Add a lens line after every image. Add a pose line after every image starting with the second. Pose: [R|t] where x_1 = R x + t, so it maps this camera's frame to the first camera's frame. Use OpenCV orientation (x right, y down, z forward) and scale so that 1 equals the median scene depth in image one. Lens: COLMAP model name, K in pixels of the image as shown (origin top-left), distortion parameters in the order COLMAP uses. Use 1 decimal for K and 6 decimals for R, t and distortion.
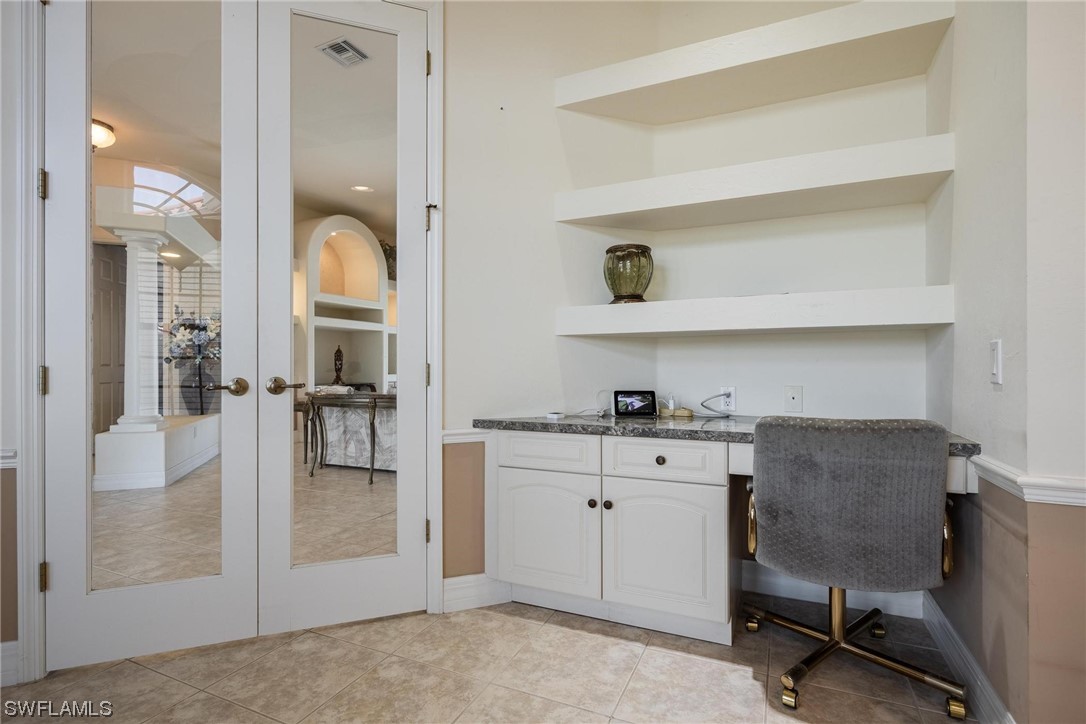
lens RADIAL K [[512.6, 0, 543.4], [0, 512.6, 362.8], [0, 0, 1]] dist [0.005104, 0.000310]
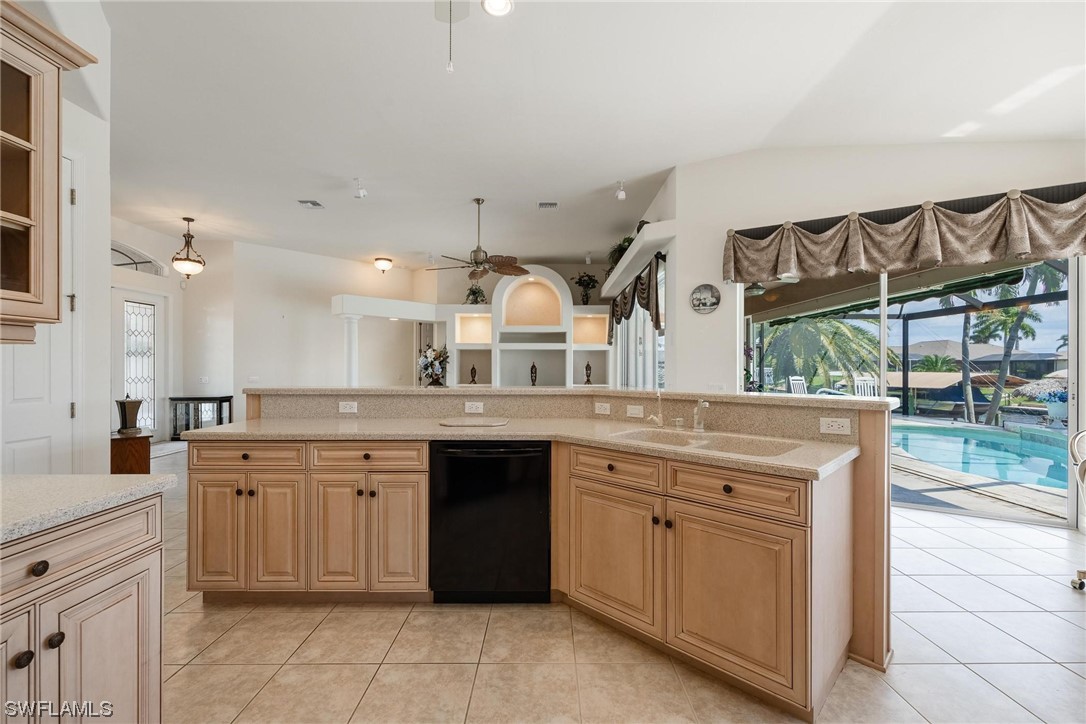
lens RADIAL K [[446.8, 0, 554.0], [0, 446.8, 365.8], [0, 0, 1]] dist [-0.005724, 0.000201]
pose [[0.446541, -0.003045, -0.894758, 0.880817], [0.005635, 0.999984, -0.000591, -0.030421], [0.894745, -0.004778, 0.446551, 0.697116]]
